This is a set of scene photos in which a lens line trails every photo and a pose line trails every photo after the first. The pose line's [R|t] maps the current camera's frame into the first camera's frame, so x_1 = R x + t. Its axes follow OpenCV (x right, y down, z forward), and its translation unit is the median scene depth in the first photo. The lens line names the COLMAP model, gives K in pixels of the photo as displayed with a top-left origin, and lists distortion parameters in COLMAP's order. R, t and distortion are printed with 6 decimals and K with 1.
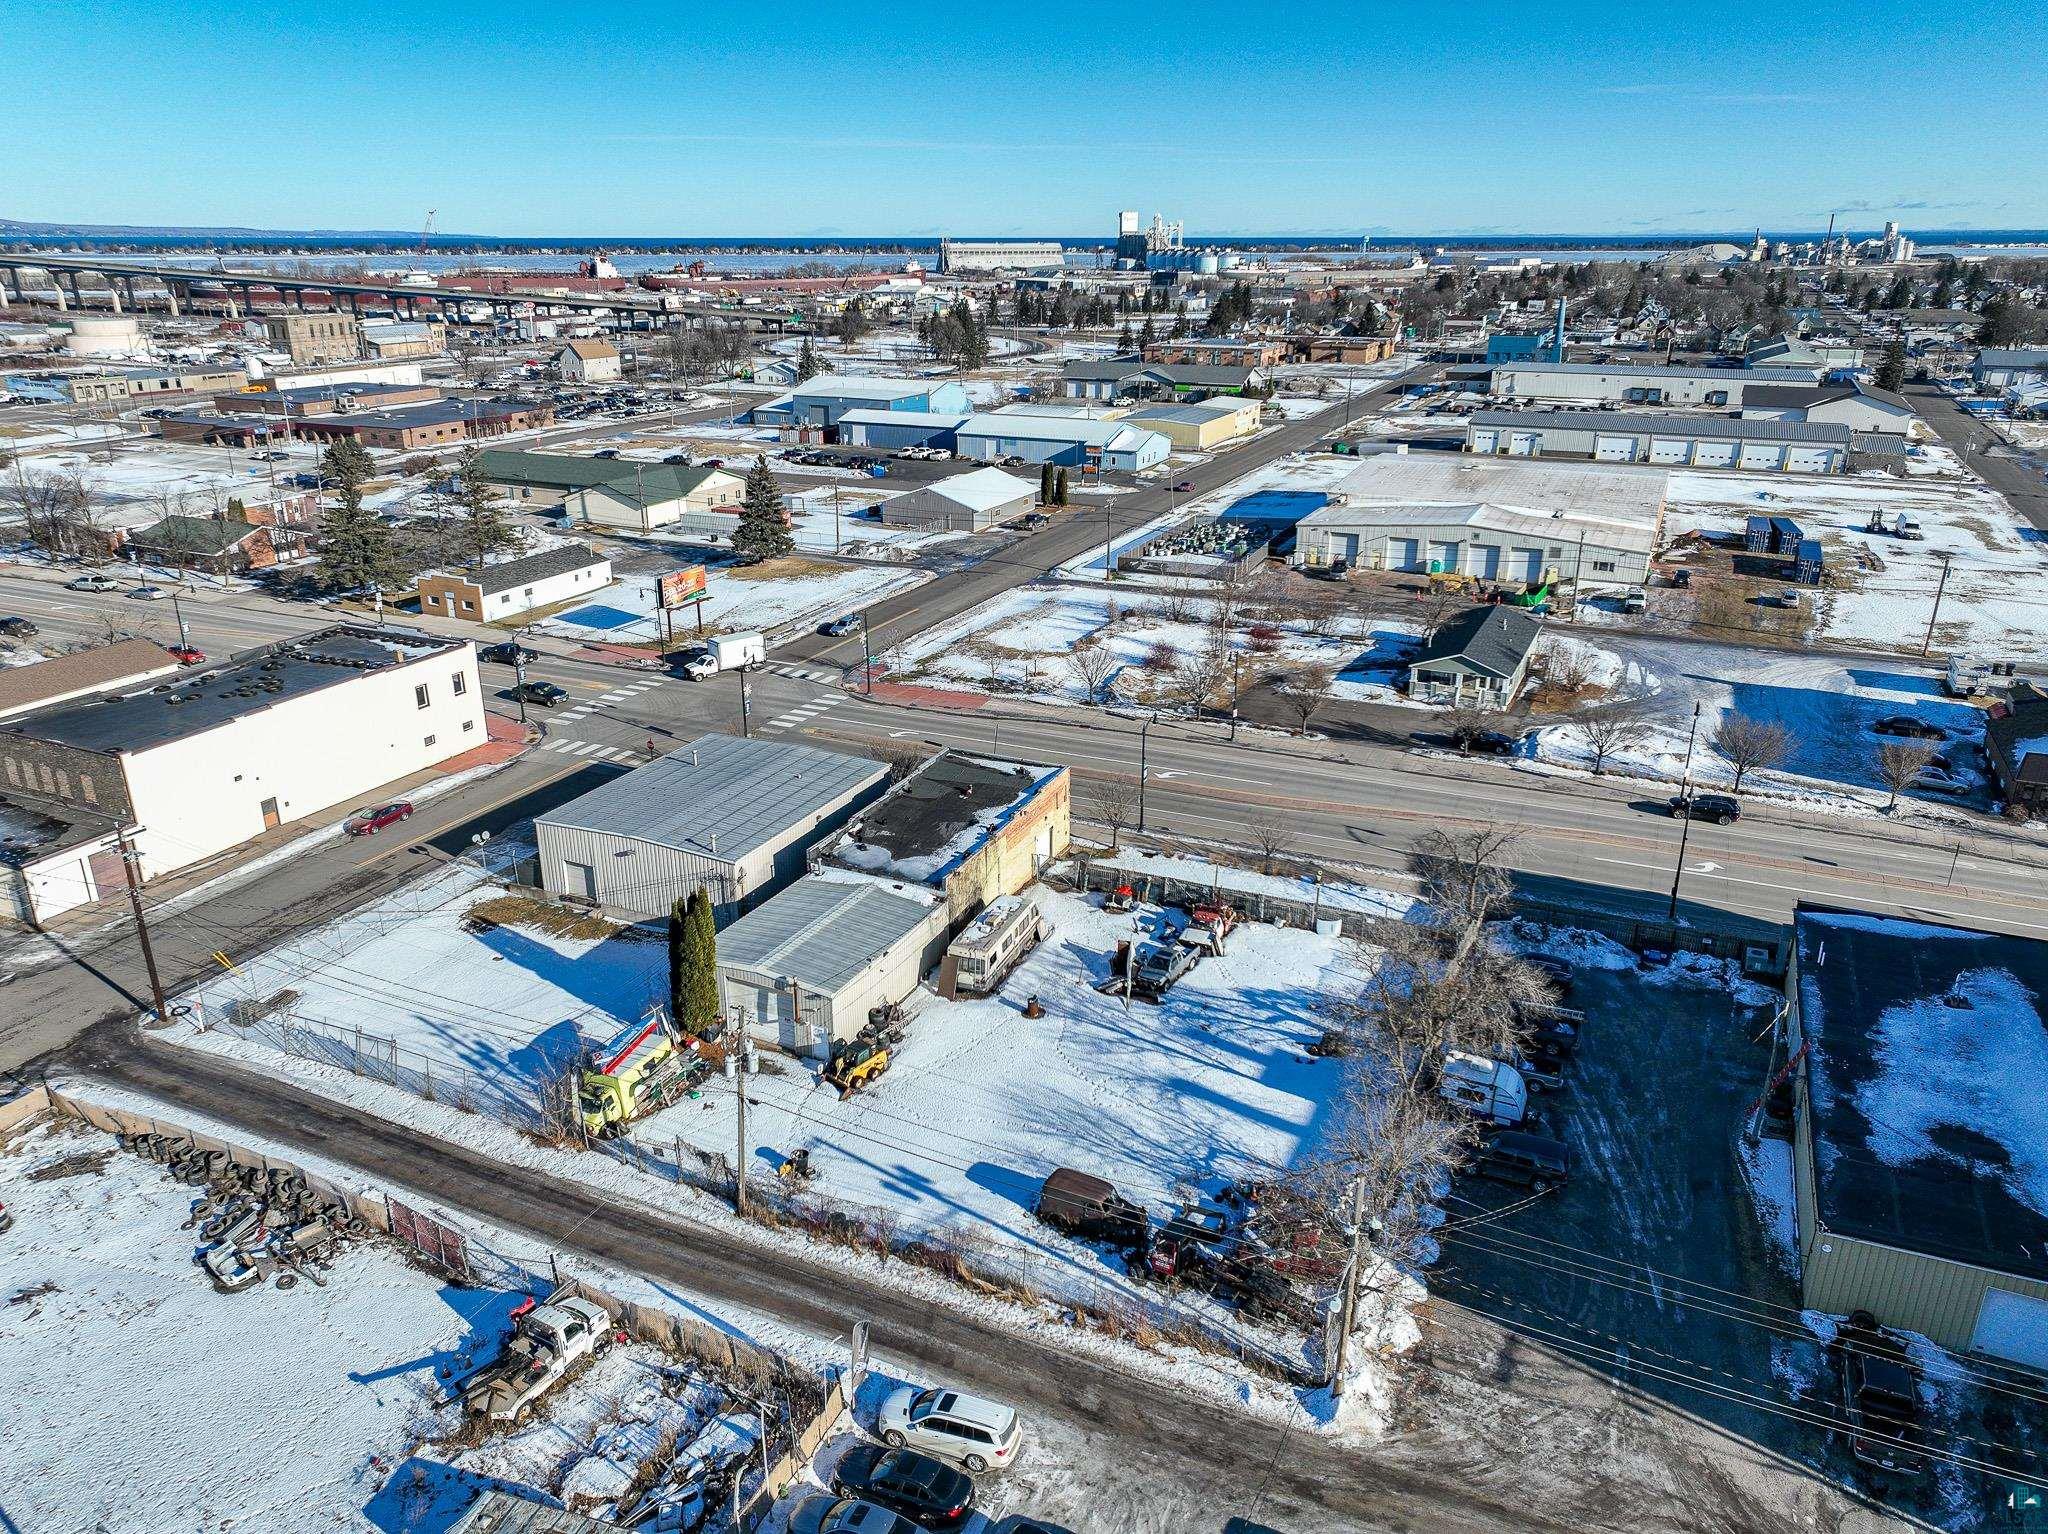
lens RADIAL K [[1434.6, 0, 1019.6], [0, 1434.6, 765.1], [0, 0, 1]] dist [0.003212, 0.008985]
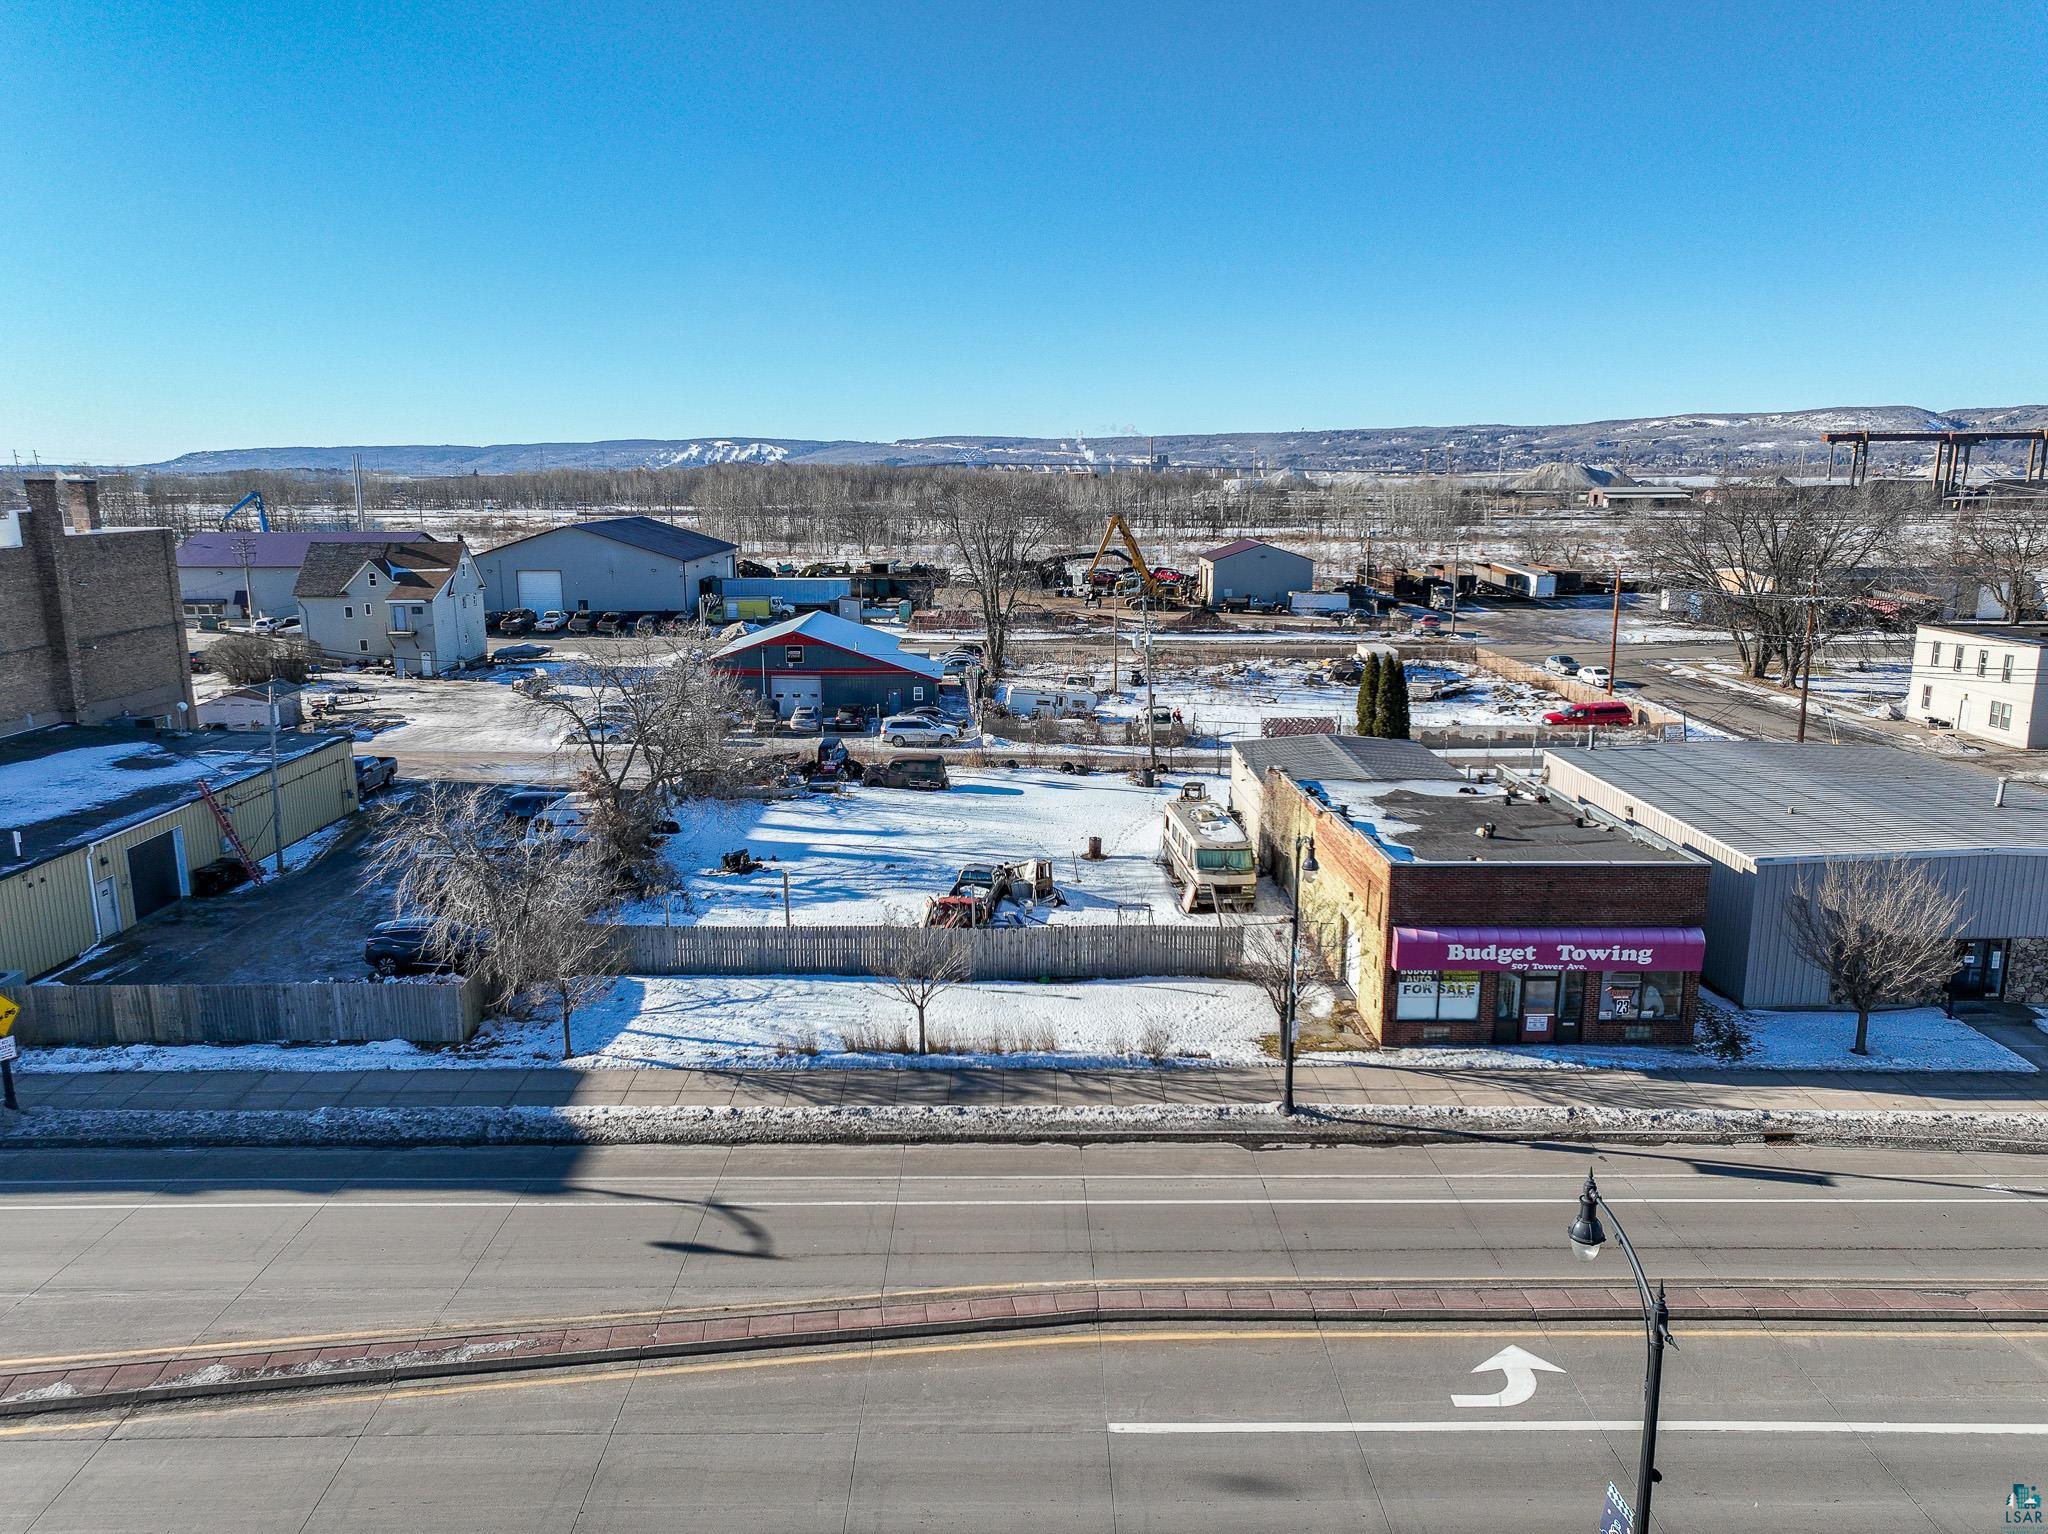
lens RADIAL K [[1434.6, 0, 1019.6], [0, 1434.6, 765.1], [0, 0, 1]] dist [0.003212, 0.008985]
pose [[-0.900875, 0.092433, -0.424122, 0.341228], [-0.145690, 0.856003, 0.496017, -0.239916], [0.408899, 0.508639, -0.757686, 1.361937]]
